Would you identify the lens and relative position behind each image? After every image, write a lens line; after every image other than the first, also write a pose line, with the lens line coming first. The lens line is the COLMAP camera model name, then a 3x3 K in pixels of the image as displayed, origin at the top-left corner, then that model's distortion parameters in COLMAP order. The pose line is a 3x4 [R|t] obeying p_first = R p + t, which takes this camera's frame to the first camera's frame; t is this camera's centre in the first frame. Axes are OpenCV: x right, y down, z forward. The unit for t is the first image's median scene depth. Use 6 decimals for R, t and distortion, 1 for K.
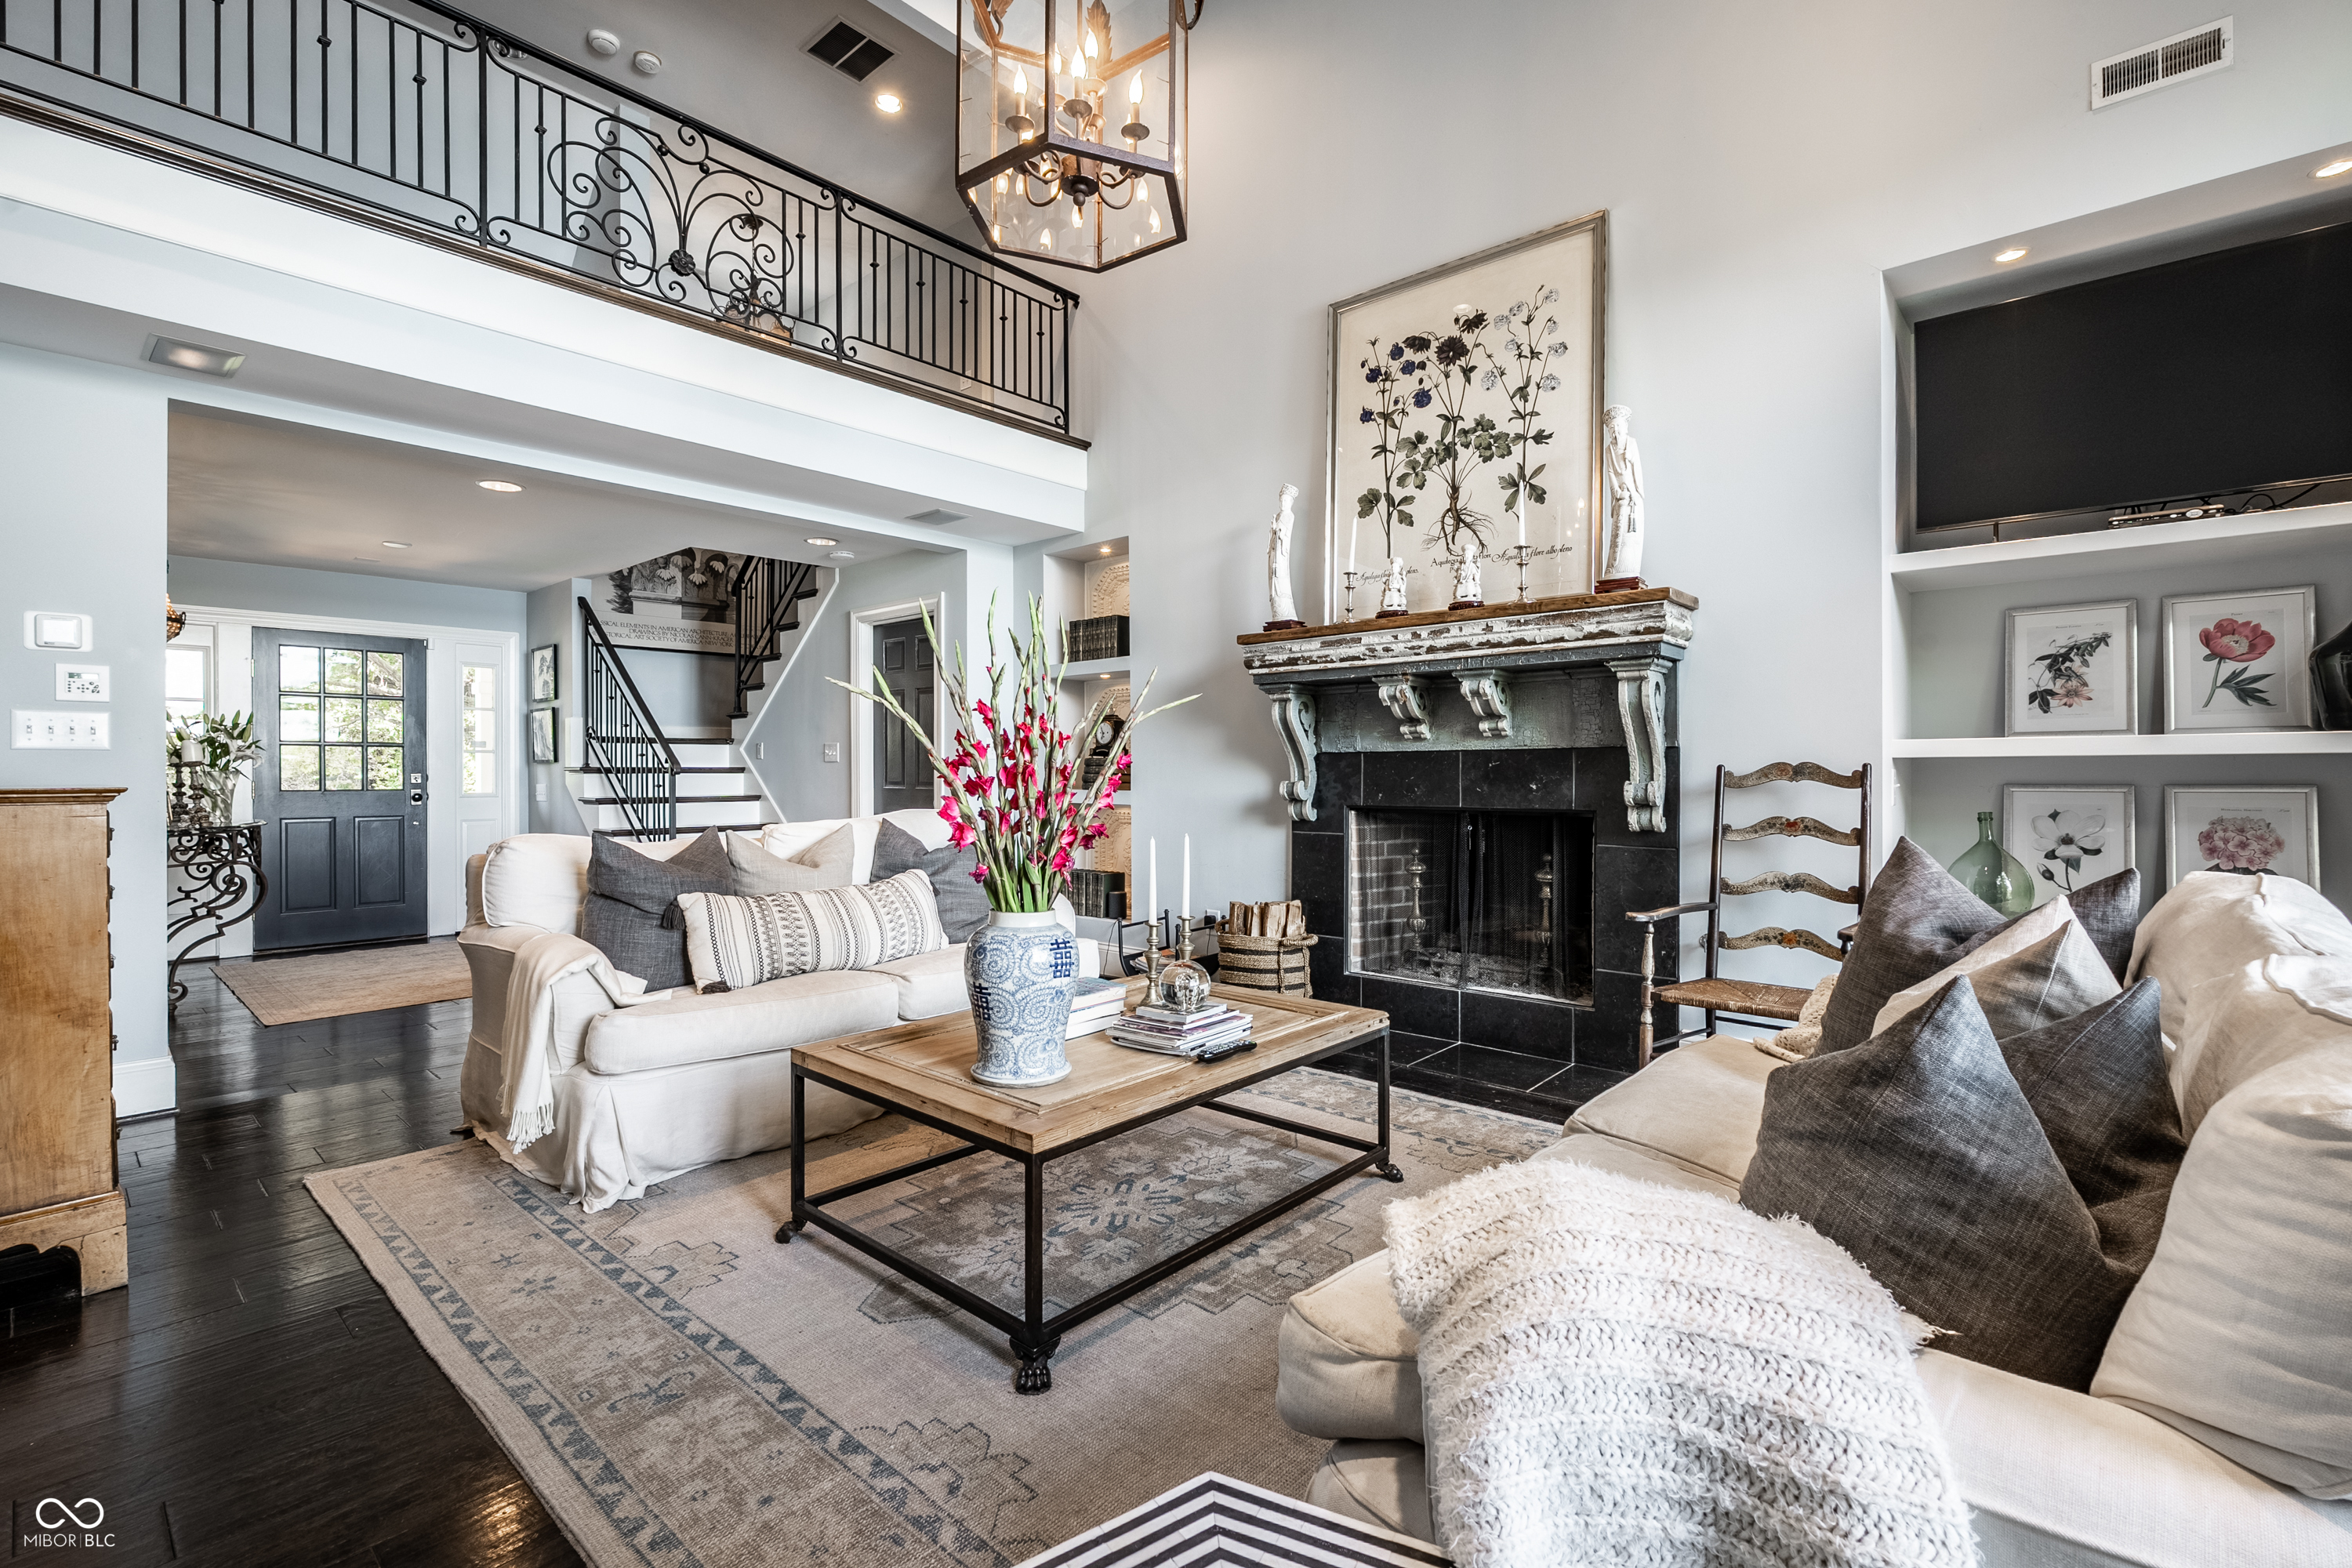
lens RADIAL K [[1045.1, 0, 1154.6], [0, 1045.1, 772.2], [0, 0, 1]] dist [-0.000877, 0.000982]
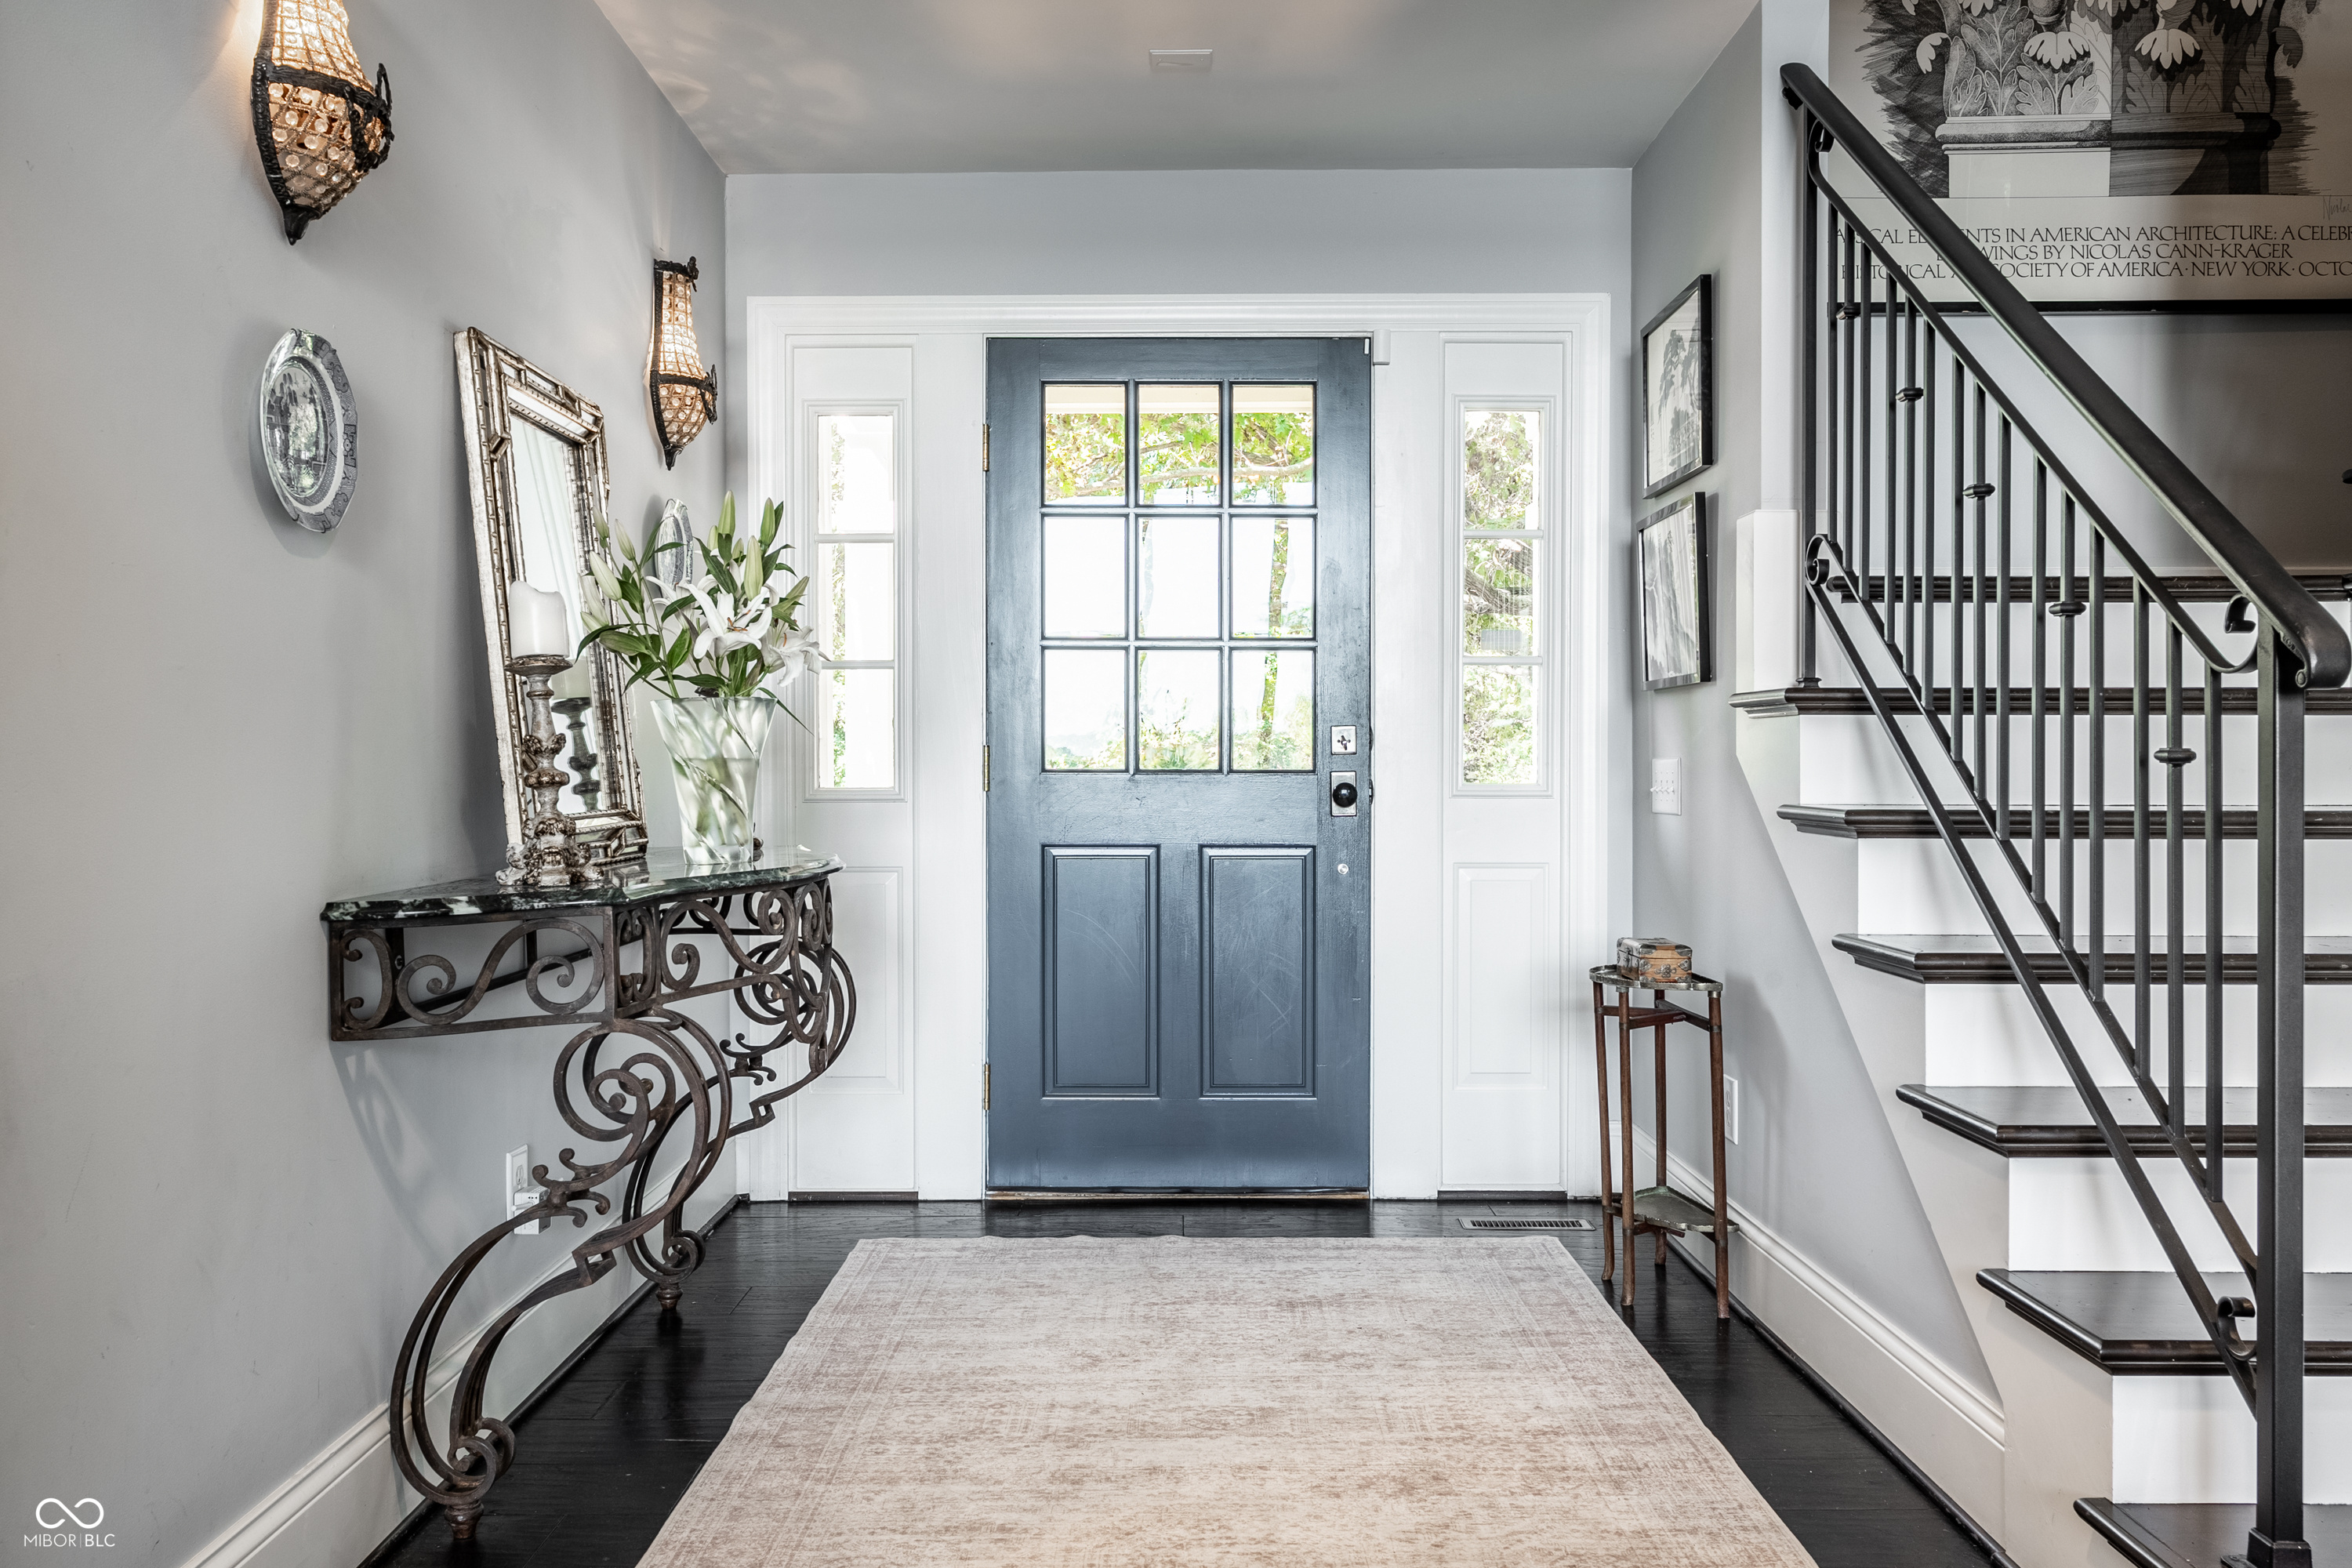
lens RADIAL K [[1712.9, 0, 1143.2], [0, 1712.9, 776.7], [0, 0, 1]] dist [-0.002864, -0.001644]
pose [[0.660462, 0.009413, -0.750801, -0.545433], [-0.001916, 0.999939, 0.010850, 0.020663], [0.750857, -0.005728, 0.660440, 0.970835]]
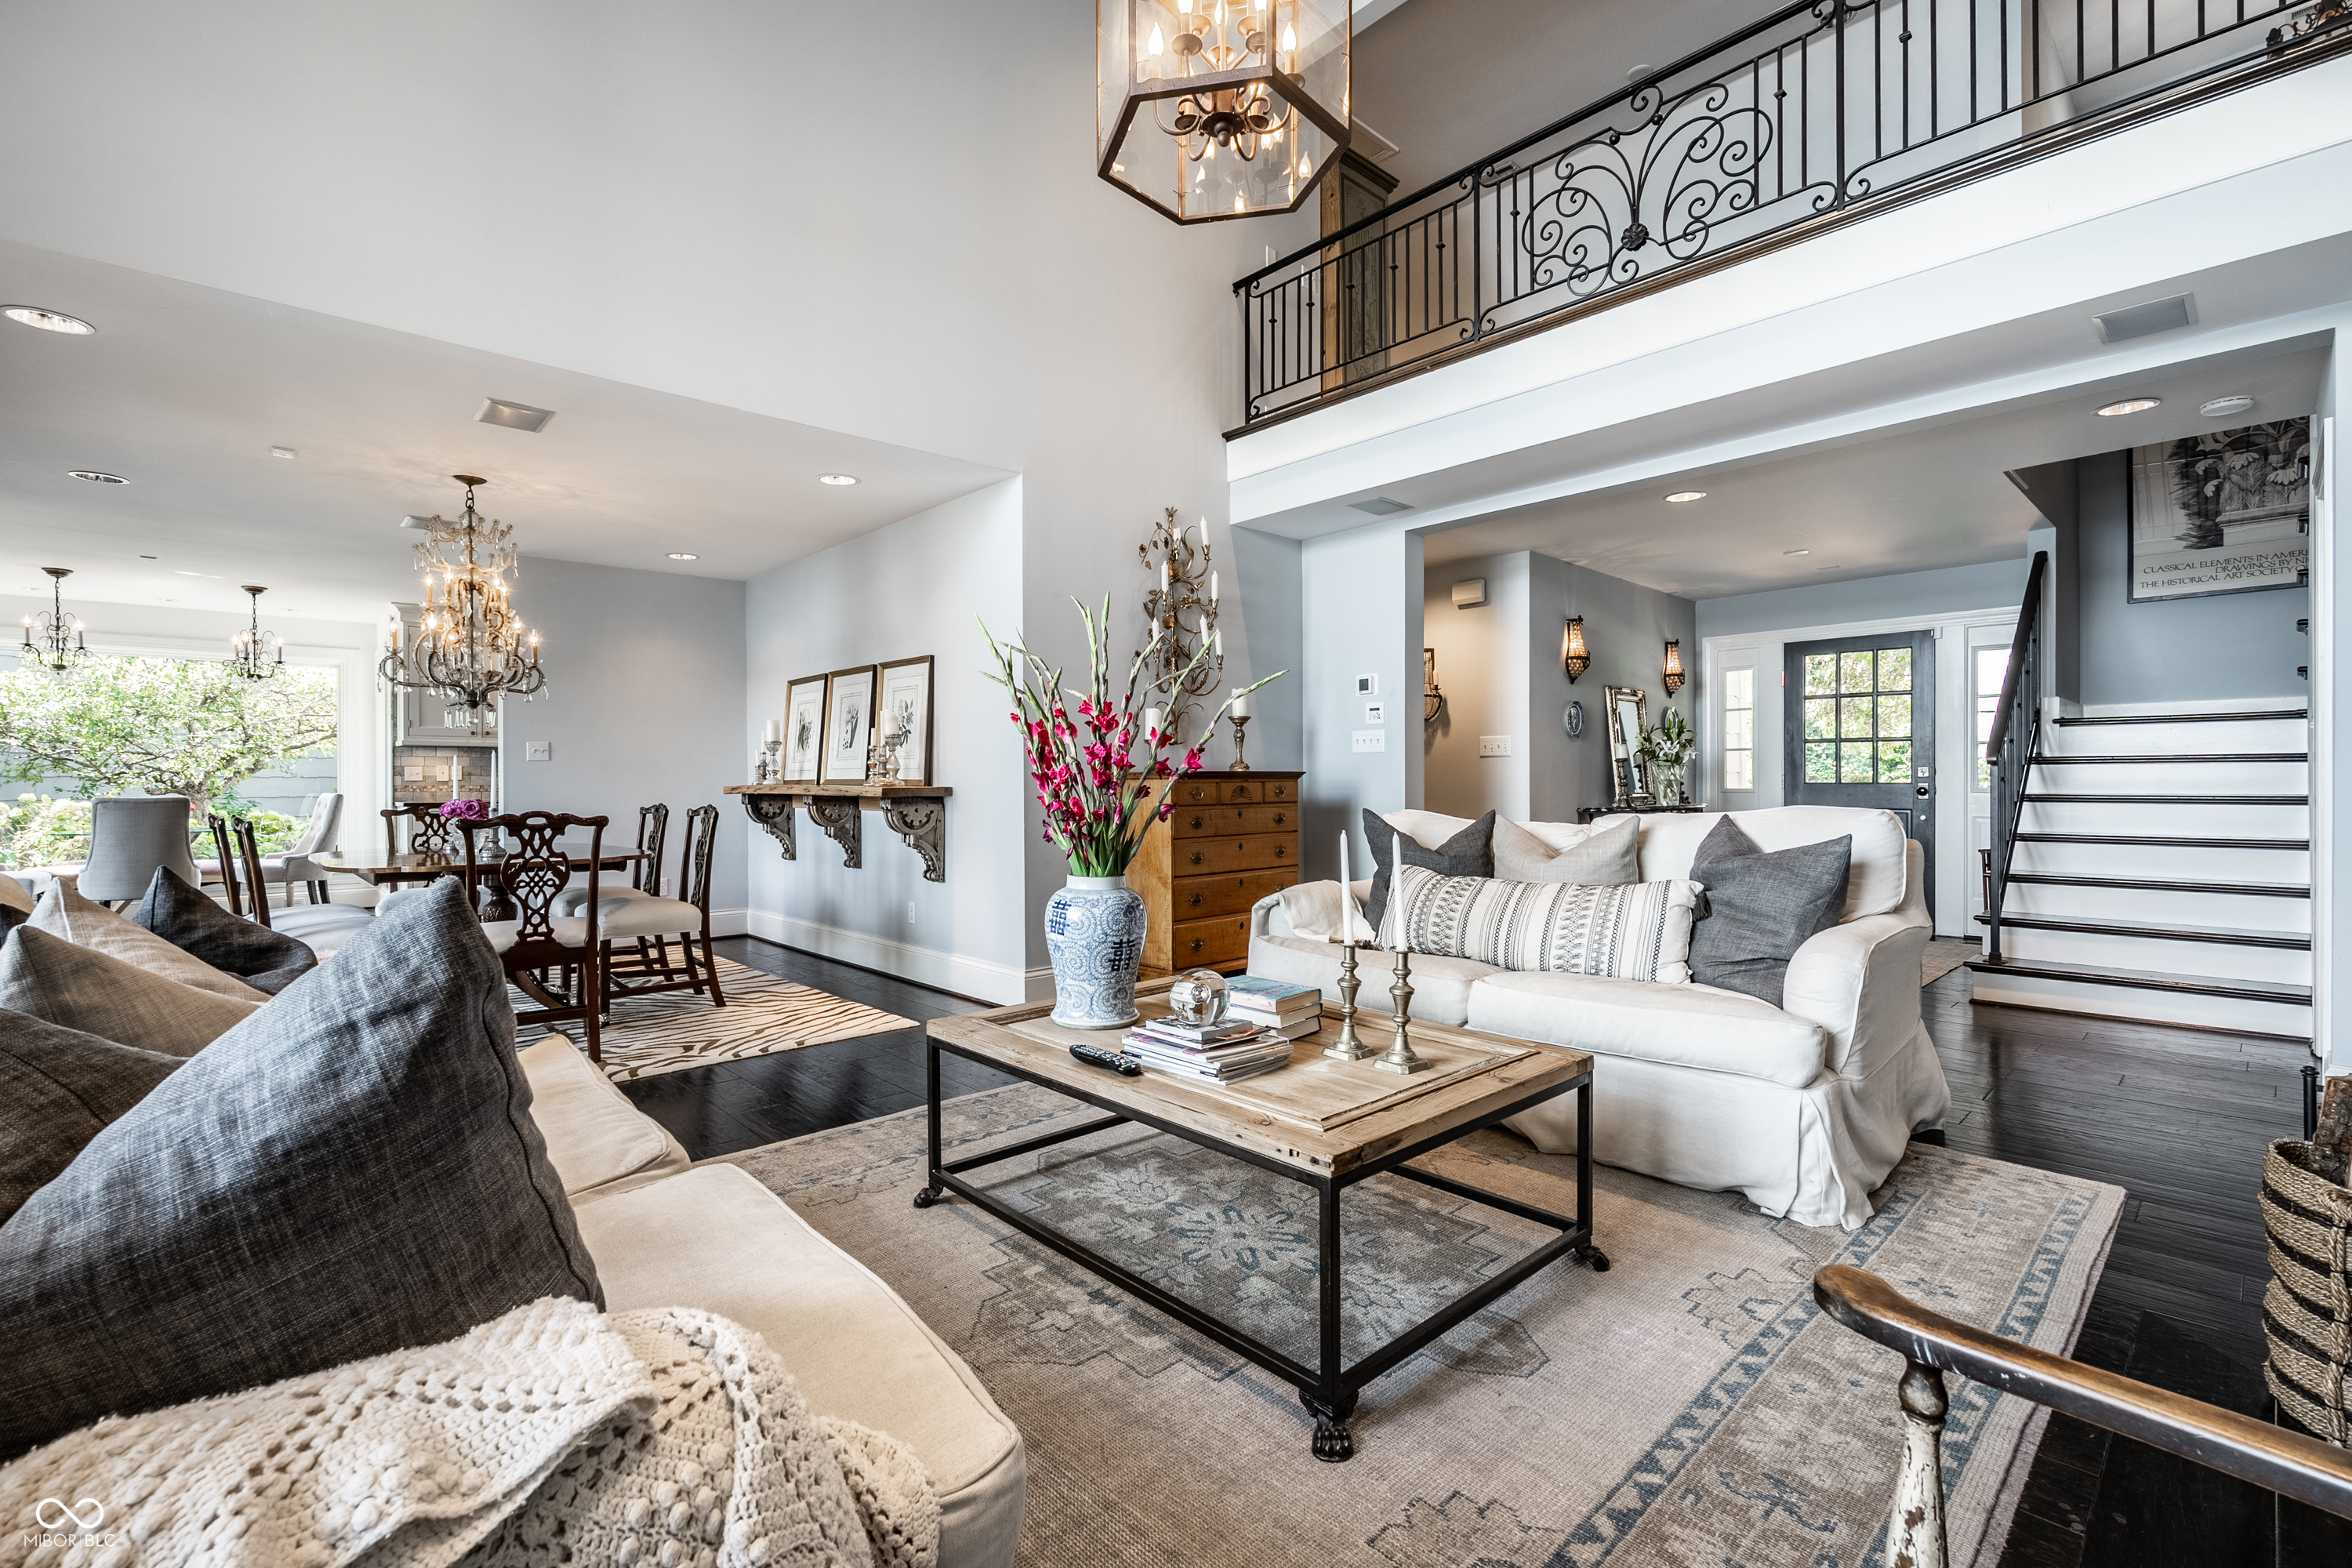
lens RADIAL K [[1028.0, 0, 1188.7], [0, 1028.0, 785.4], [0, 0, 1]] dist [-0.003707, -0.000434]
pose [[-0.084557, 0.008047, -0.996386, 0.537545], [0.003405, 0.999964, 0.007787, 0.014884], [0.996413, -0.002734, -0.084582, 0.661091]]
